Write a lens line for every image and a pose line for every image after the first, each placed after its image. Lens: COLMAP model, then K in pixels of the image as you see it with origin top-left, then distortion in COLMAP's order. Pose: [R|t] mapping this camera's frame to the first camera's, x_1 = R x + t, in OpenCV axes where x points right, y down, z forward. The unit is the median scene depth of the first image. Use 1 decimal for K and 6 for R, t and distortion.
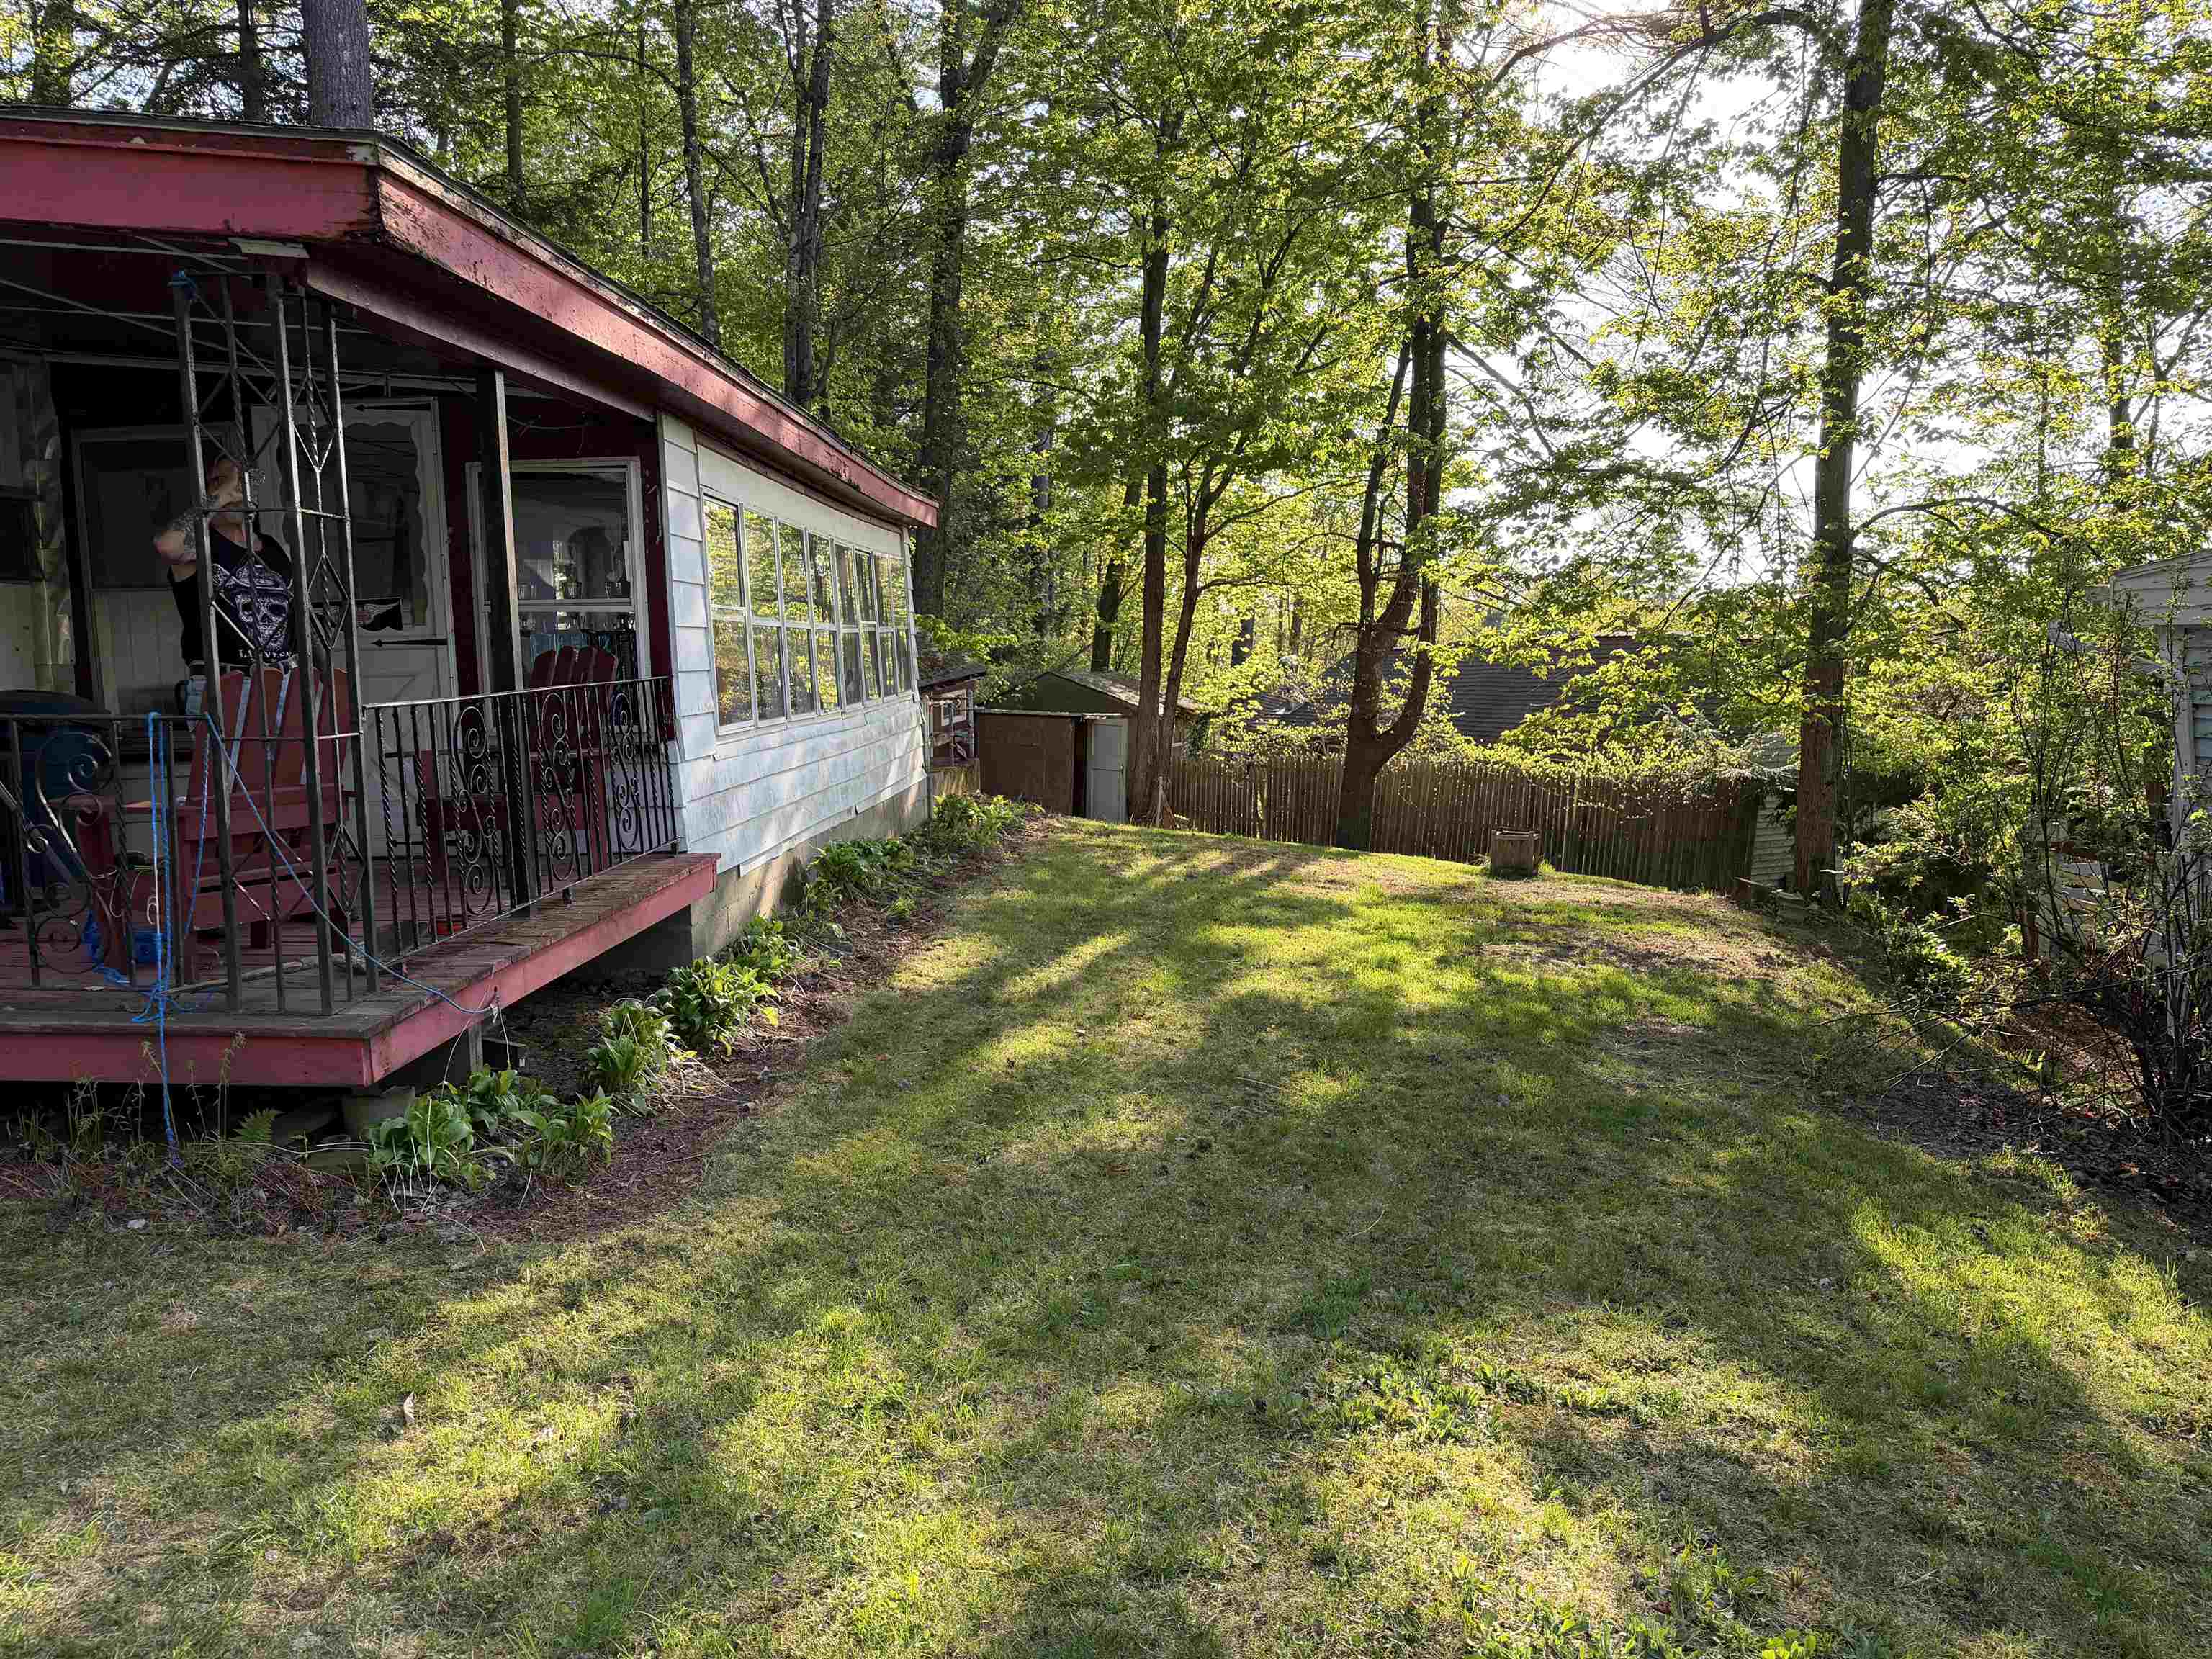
lens RADIAL K [[1544.5, 0, 1103.1], [0, 1544.5, 851.9], [0, 0, 1]] dist [0.044787, -0.059707]
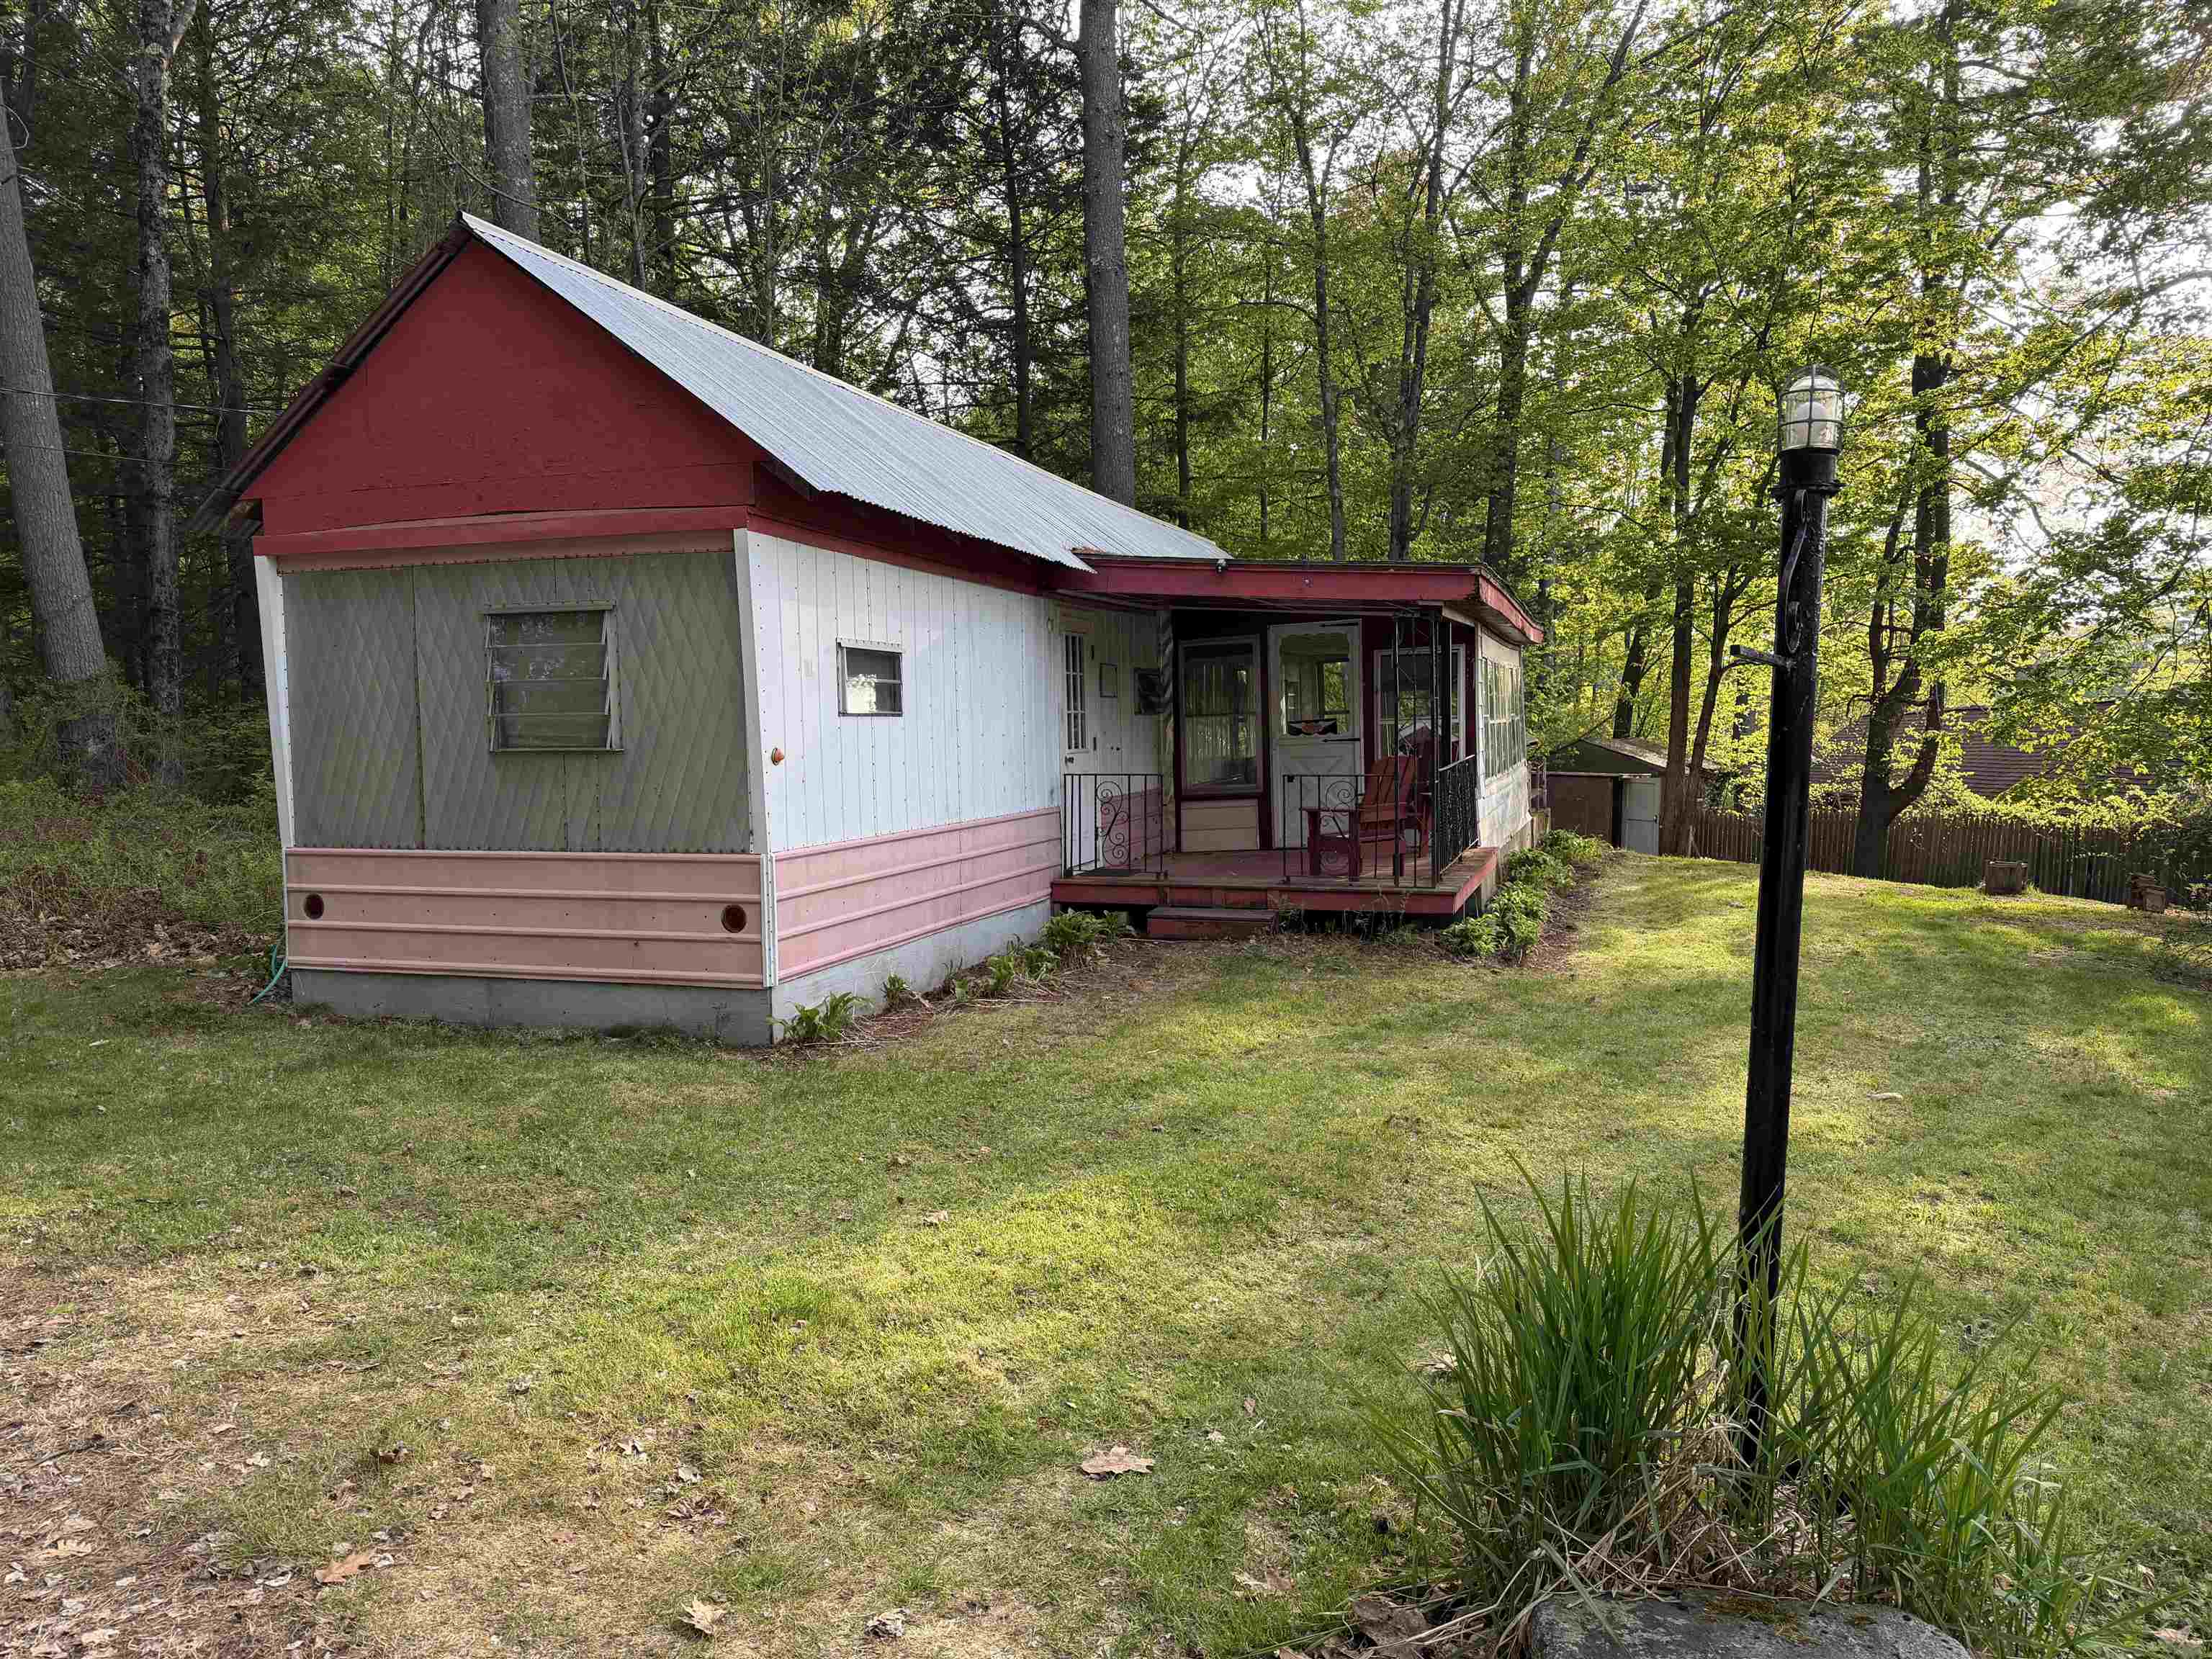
lens RADIAL K [[1544.4, 0, 1101.6], [0, 1544.4, 833.8], [0, 0, 1]] dist [0.159402, -0.296938]
pose [[0.958463, 0.003993, -0.285189, -0.057732], [-0.019283, 0.998521, -0.050828, 0.031633], [0.284564, 0.054216, 0.957123, -0.333138]]
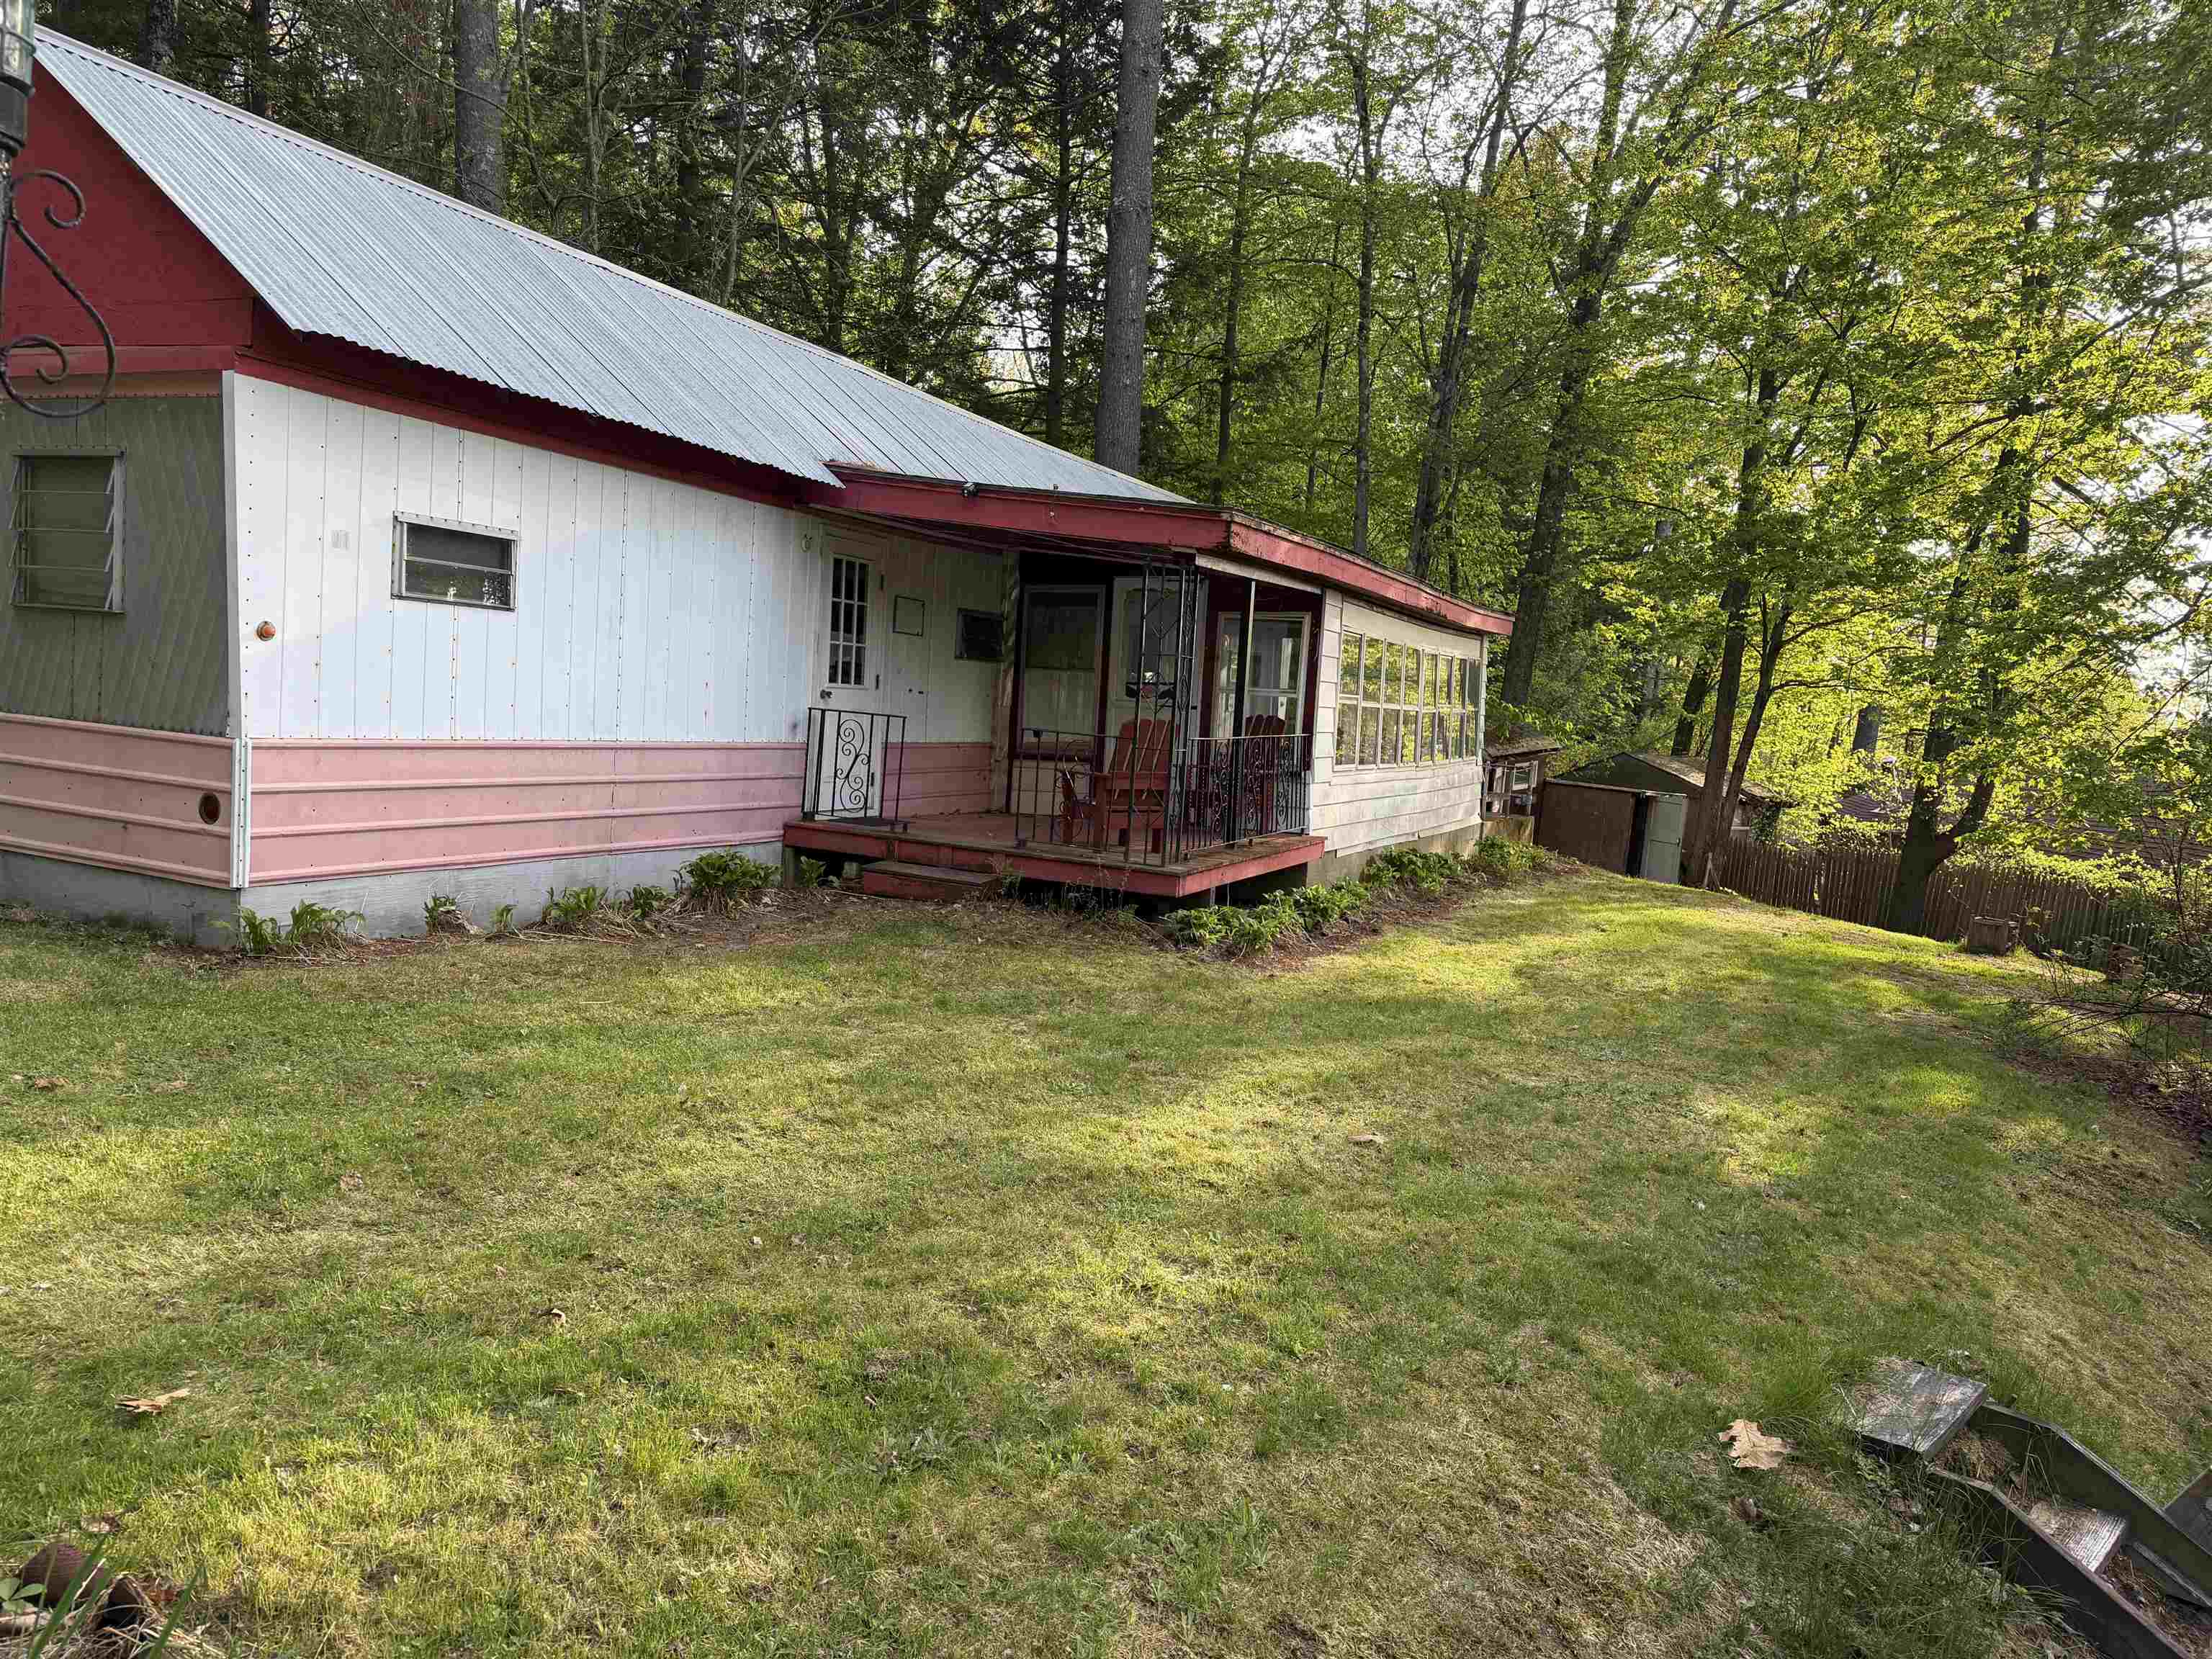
lens RADIAL K [[1544.4, 0, 1101.6], [0, 1544.4, 833.8], [0, 0, 1]] dist [0.159402, -0.296938]
pose [[0.922866, 0.098584, -0.372290, 0.056515], [-0.118476, 0.992477, -0.030876, 0.027758], [0.366445, 0.072602, 0.927603, -0.241451]]
